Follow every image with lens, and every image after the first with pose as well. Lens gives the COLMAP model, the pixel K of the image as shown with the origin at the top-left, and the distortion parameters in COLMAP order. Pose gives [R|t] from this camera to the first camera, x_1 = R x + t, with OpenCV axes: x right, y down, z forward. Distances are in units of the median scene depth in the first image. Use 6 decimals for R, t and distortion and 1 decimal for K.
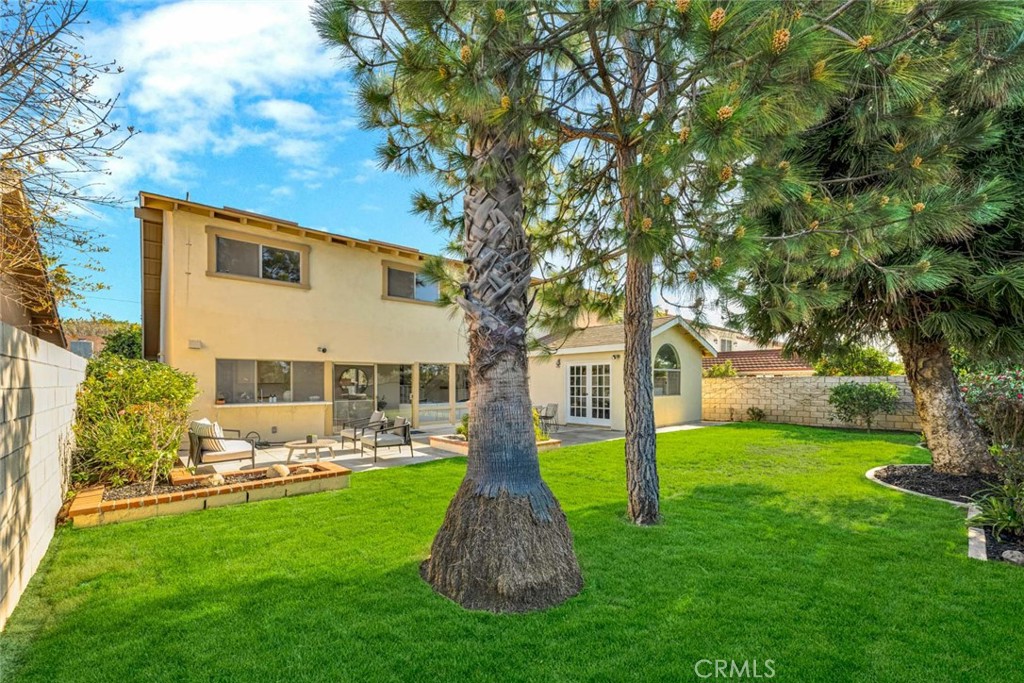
lens RADIAL K [[418.9, 0, 526.2], [0, 418.9, 370.2], [0, 0, 1]] dist [0.000206, -0.000038]
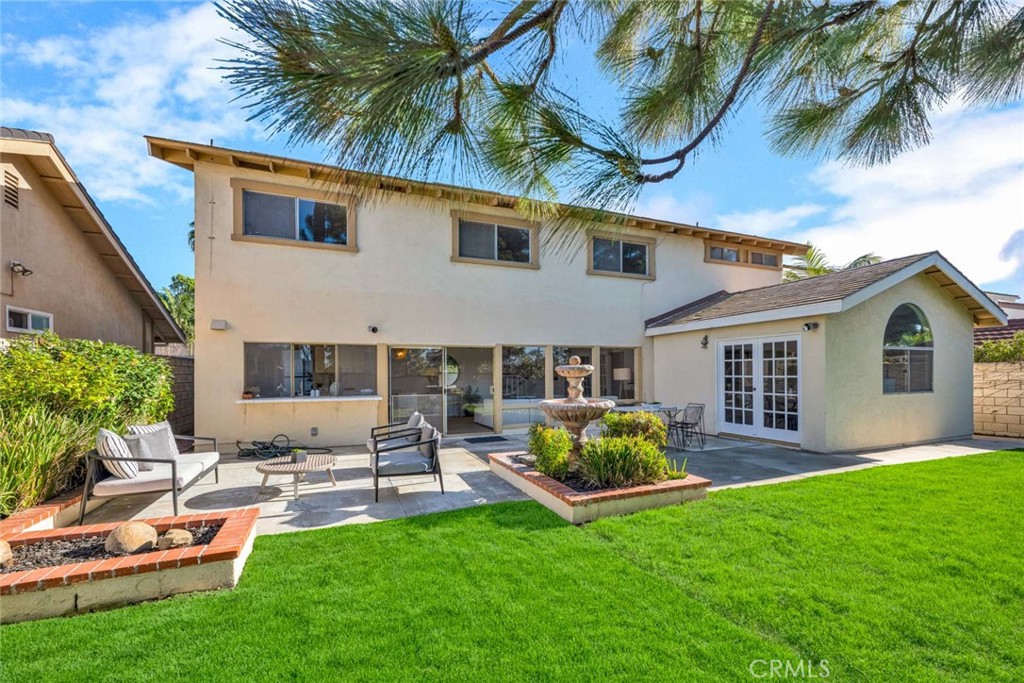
lens RADIAL K [[418.9, 0, 526.2], [0, 418.9, 370.2], [0, 0, 1]] dist [0.000206, -0.000038]
pose [[0.946542, -0.004896, -0.322543, 0.025879], [0.012136, 0.999717, 0.020441, 0.012855], [0.322351, -0.023263, 0.946334, 0.321802]]
